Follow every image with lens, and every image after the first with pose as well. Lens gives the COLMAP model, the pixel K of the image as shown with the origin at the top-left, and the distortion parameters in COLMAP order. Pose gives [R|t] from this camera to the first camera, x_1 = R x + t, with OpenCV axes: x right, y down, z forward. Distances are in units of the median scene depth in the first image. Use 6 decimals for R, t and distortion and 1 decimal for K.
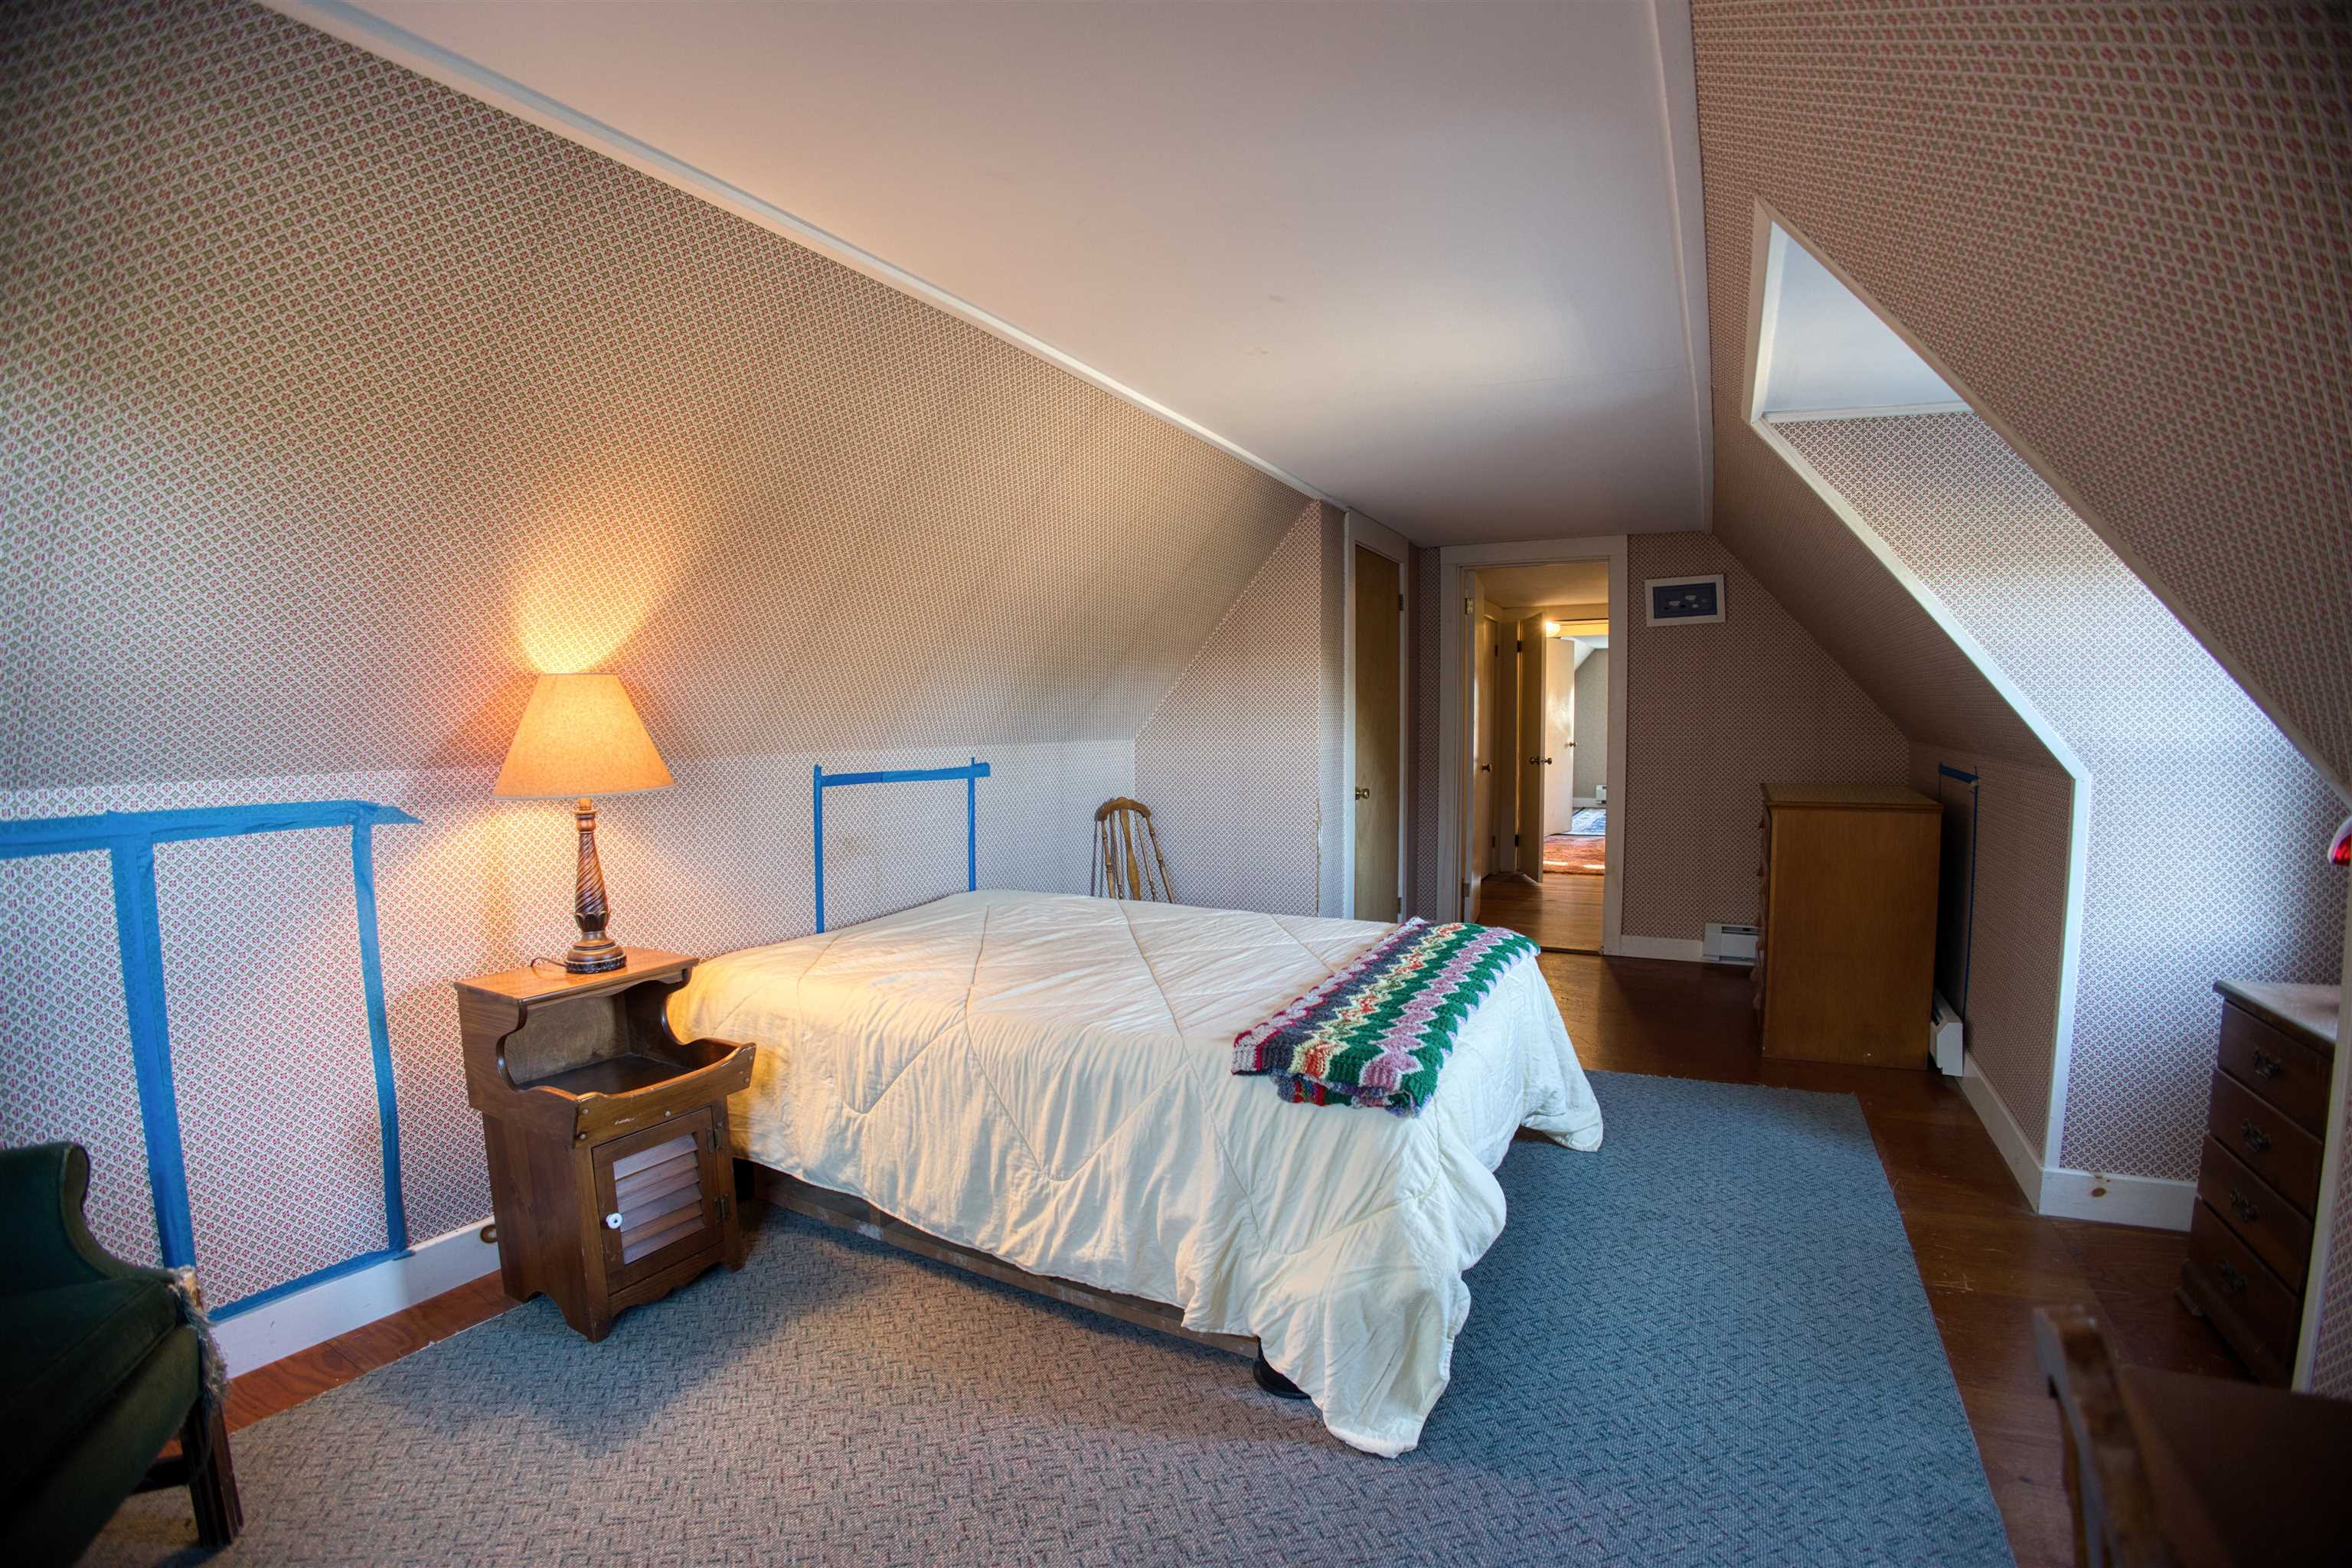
lens RADIAL K [[1087.4, 0, 1169.2], [0, 1087.4, 784.8], [0, 0, 1]] dist [-0.139068, 0.031566]
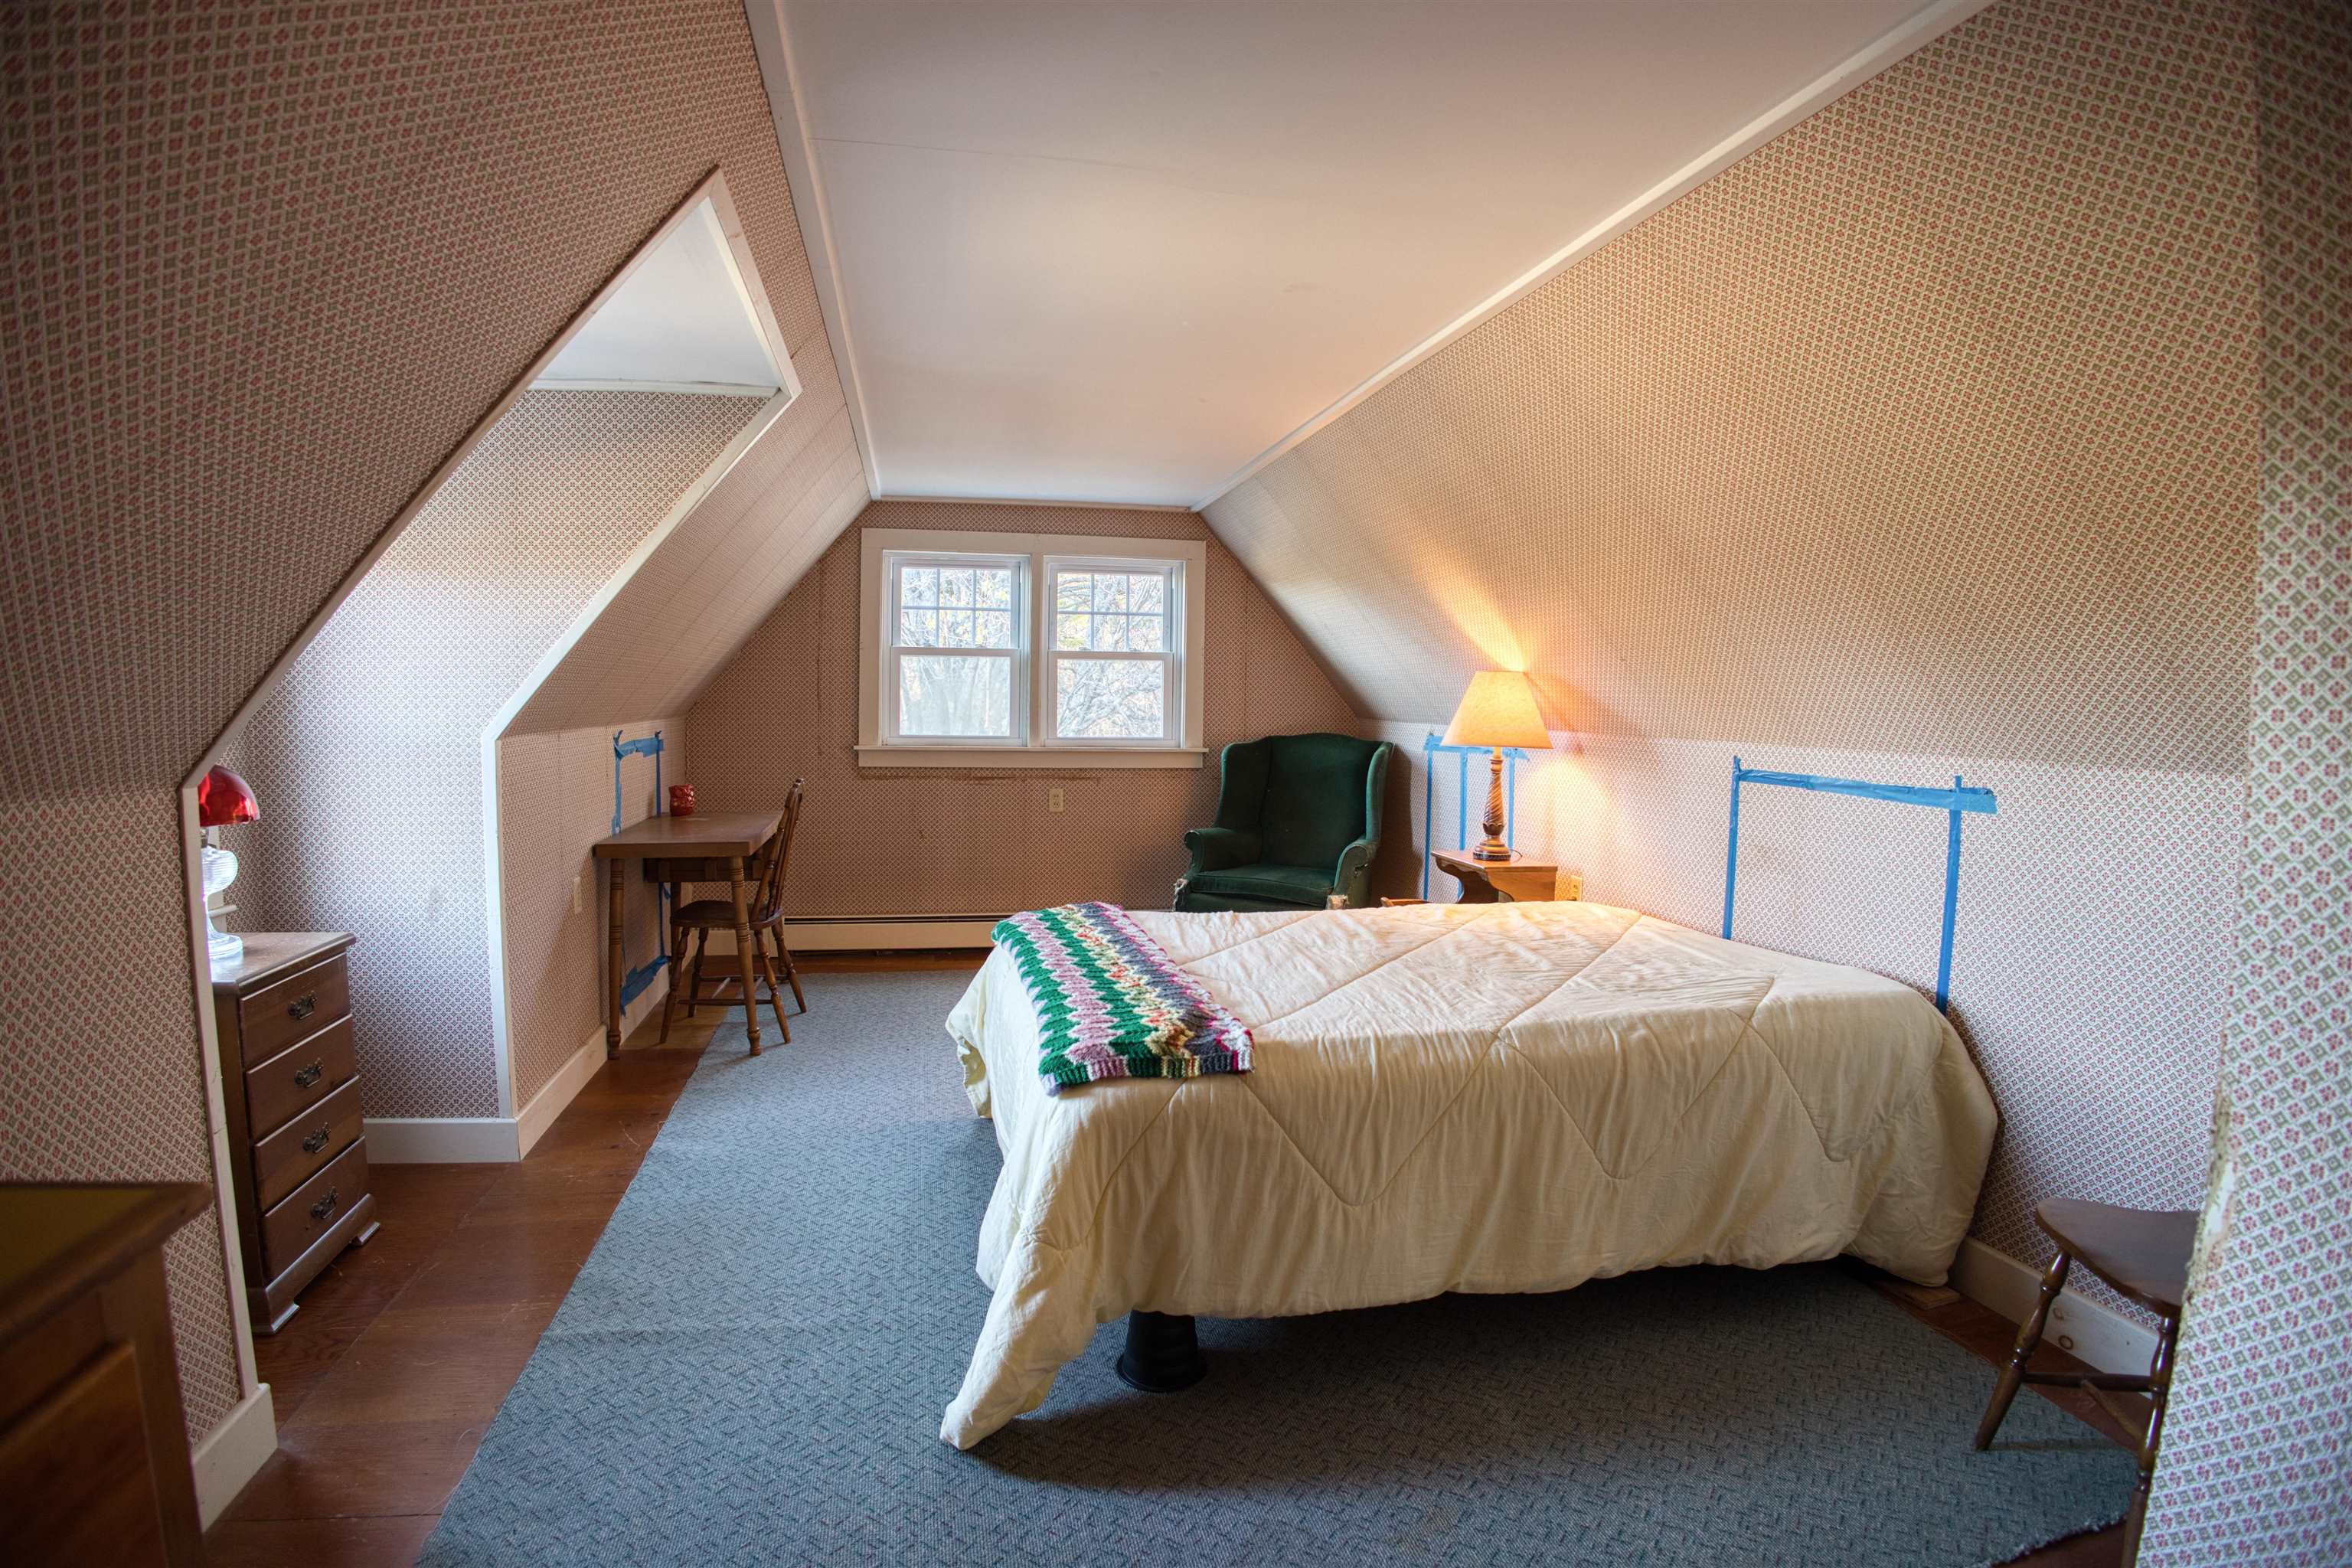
lens RADIAL K [[1087.4, 0, 1169.2], [0, 1087.4, 784.8], [0, 0, 1]] dist [-0.139068, 0.031566]
pose [[-0.758680, 0.049232, -0.649600, 0.616275], [-0.043872, 0.991016, 0.126346, -0.085272], [0.649984, 0.124356, -0.749704, 1.345519]]
